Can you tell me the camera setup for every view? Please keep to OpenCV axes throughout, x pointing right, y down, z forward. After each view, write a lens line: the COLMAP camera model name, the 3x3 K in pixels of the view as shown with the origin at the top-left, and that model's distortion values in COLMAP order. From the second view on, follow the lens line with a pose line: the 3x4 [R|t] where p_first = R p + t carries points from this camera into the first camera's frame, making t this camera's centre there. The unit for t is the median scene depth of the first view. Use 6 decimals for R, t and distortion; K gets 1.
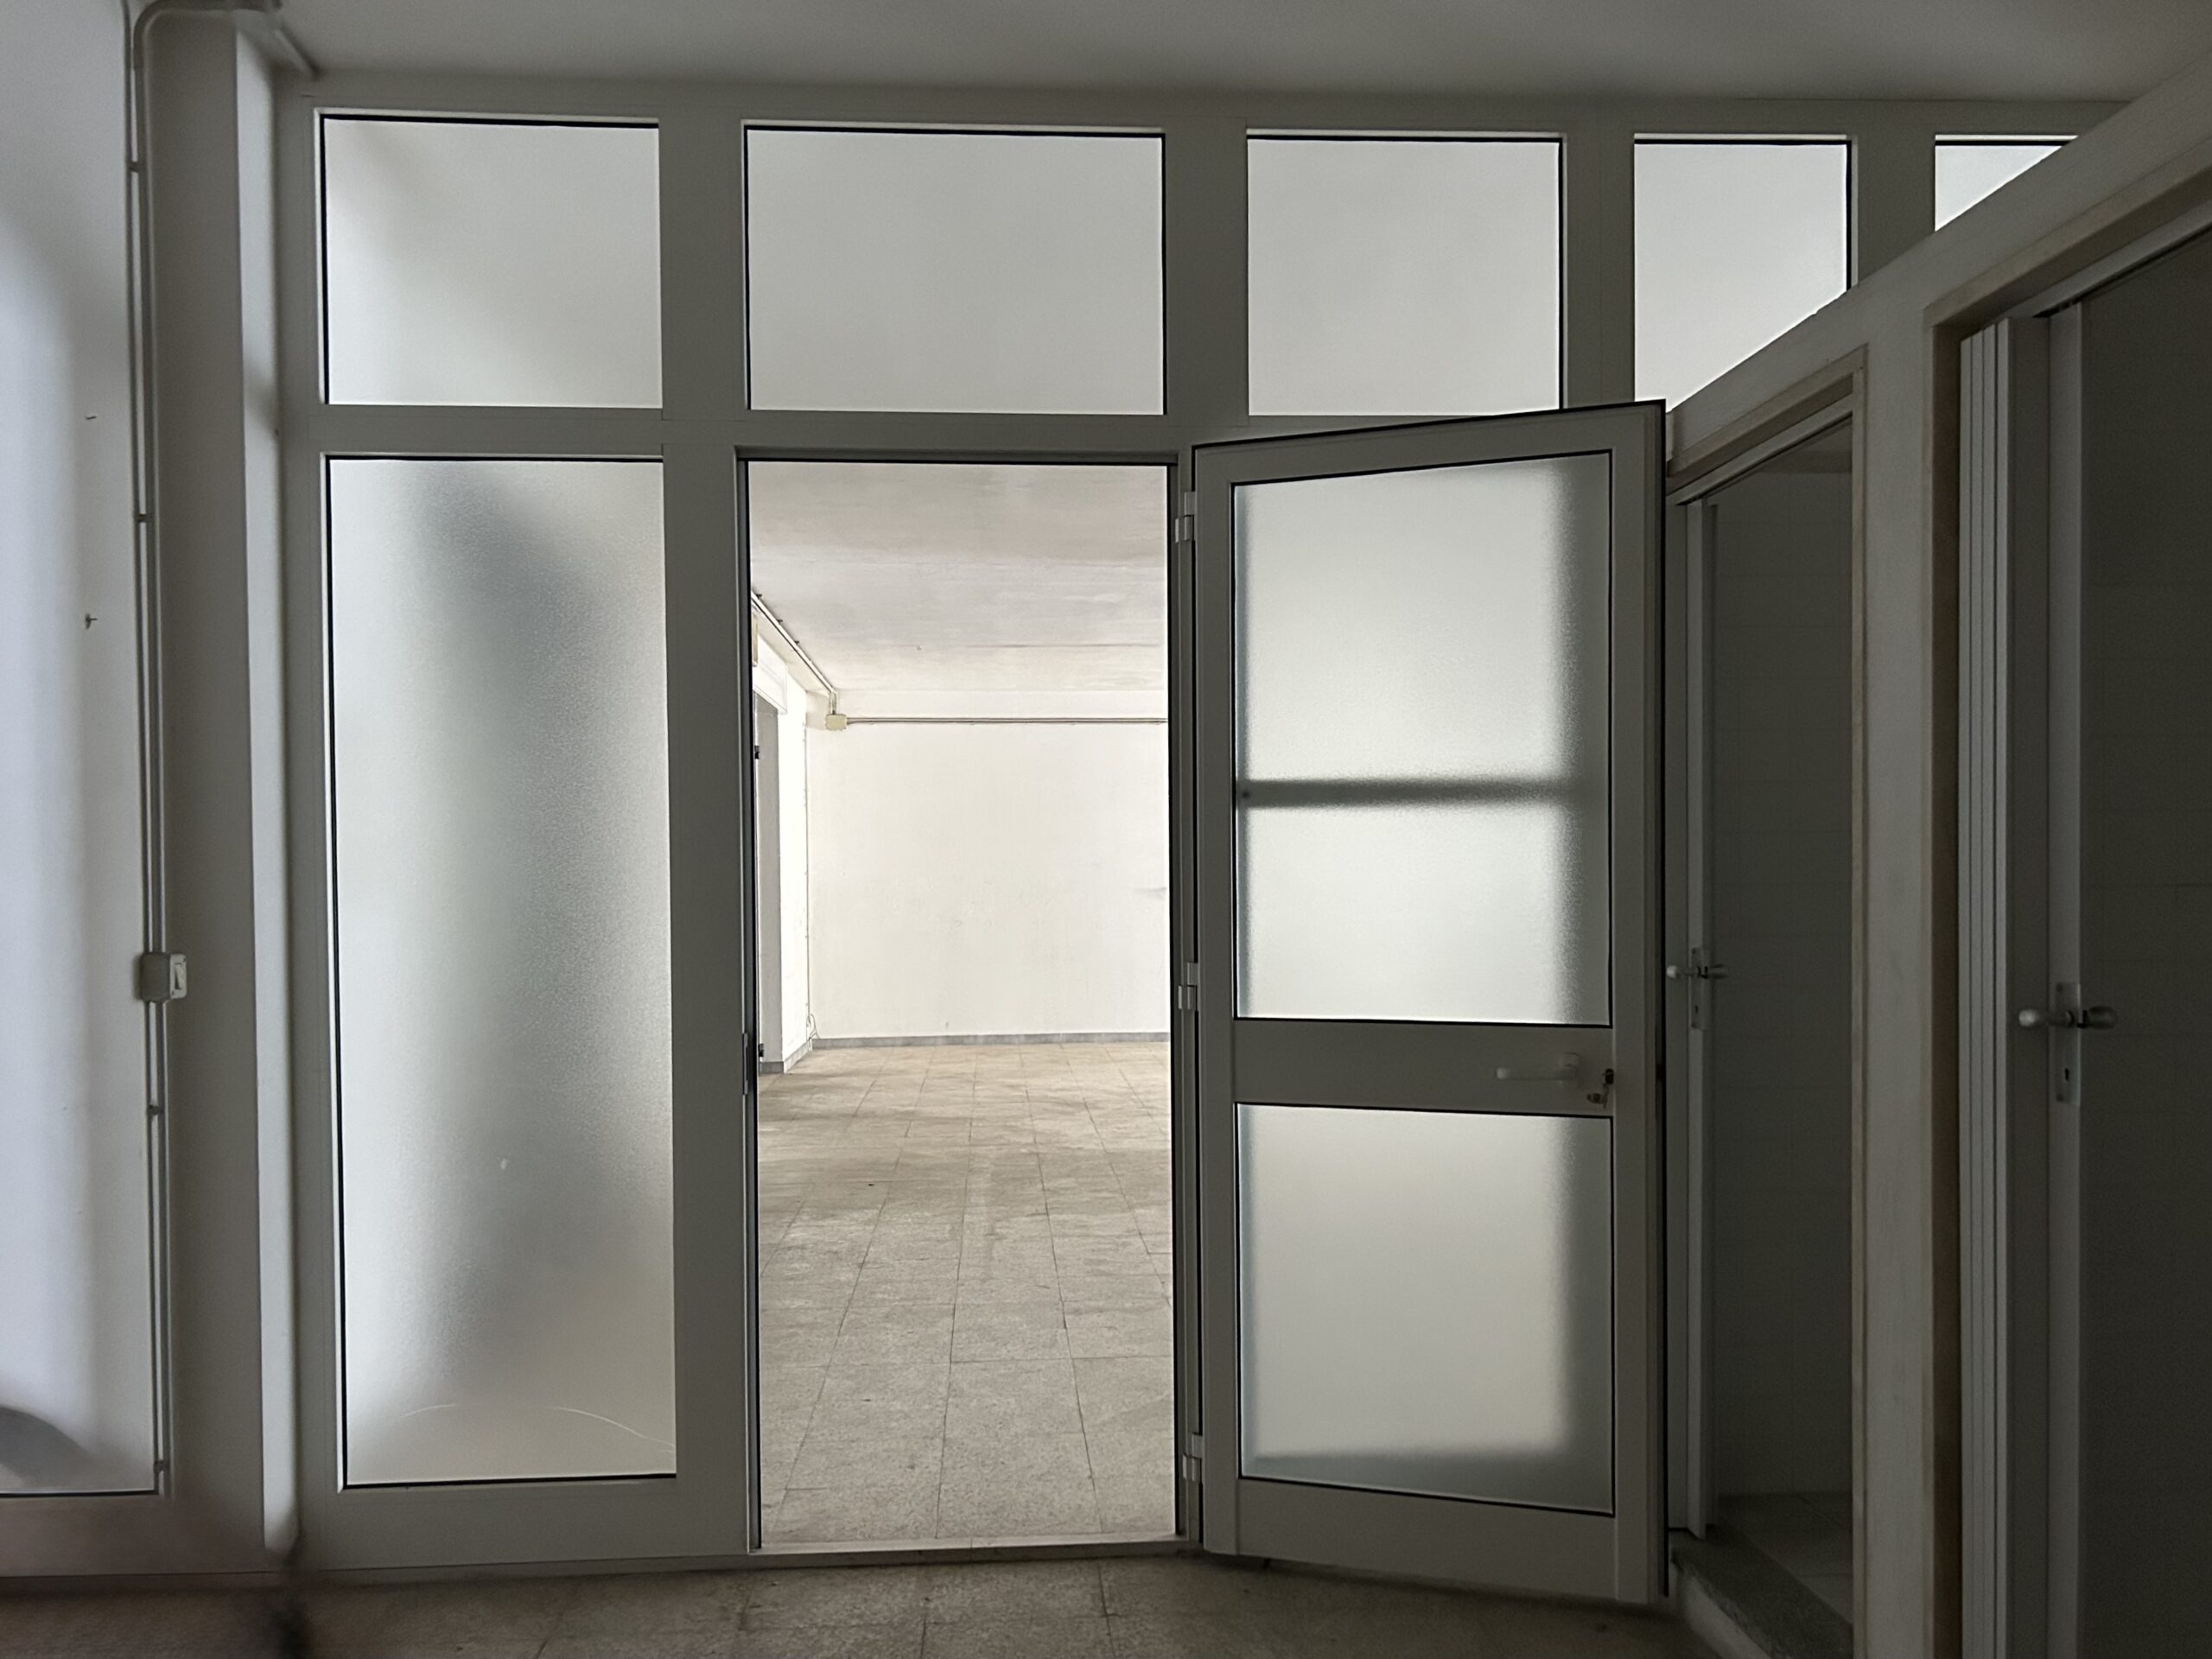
lens RADIAL K [[1728.8, 0, 1103.2], [0, 1728.8, 926.3], [0, 0, 1]] dist [0.048466, -0.000241]
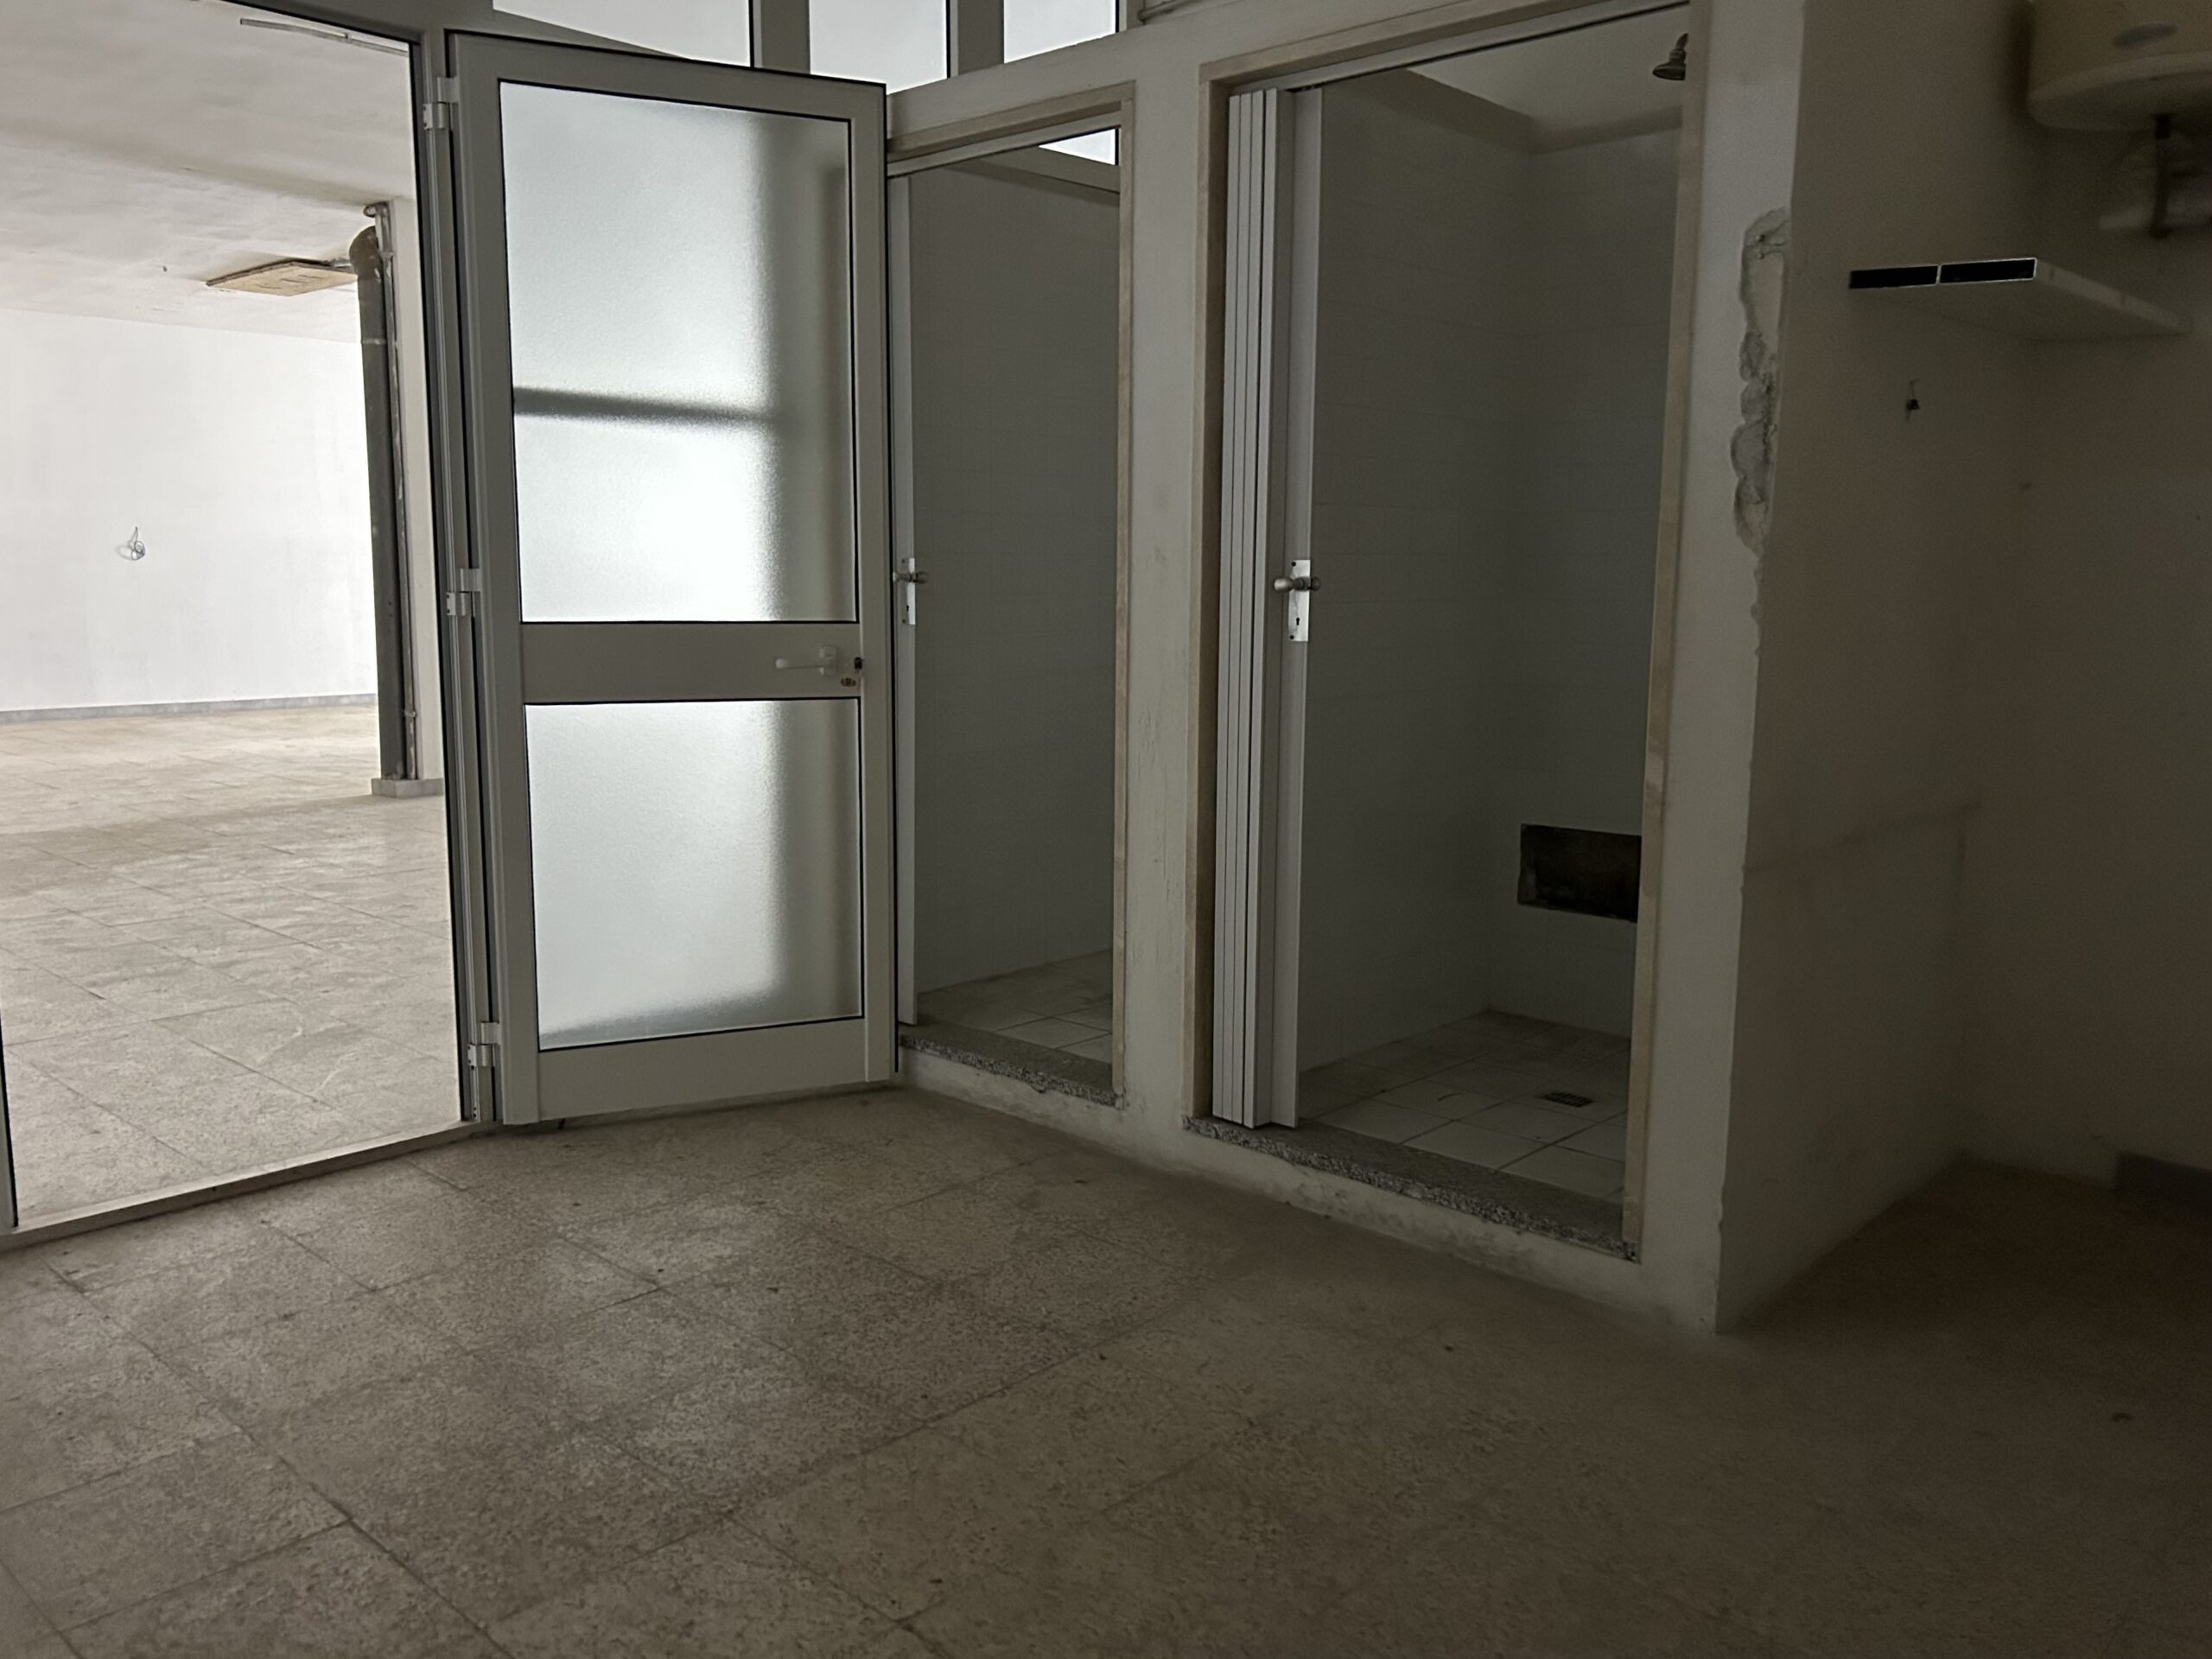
lens RADIAL K [[1751.6, 0, 1008.4], [0, 1751.6, 806.0], [0, 0, 1]] dist [0.063961, -0.000156]
pose [[0.760177, -0.076227, 0.645229, -0.391206], [0.002420, 0.993419, 0.114511, 0.042400], [-0.649711, -0.085488, 0.755359, 0.002975]]
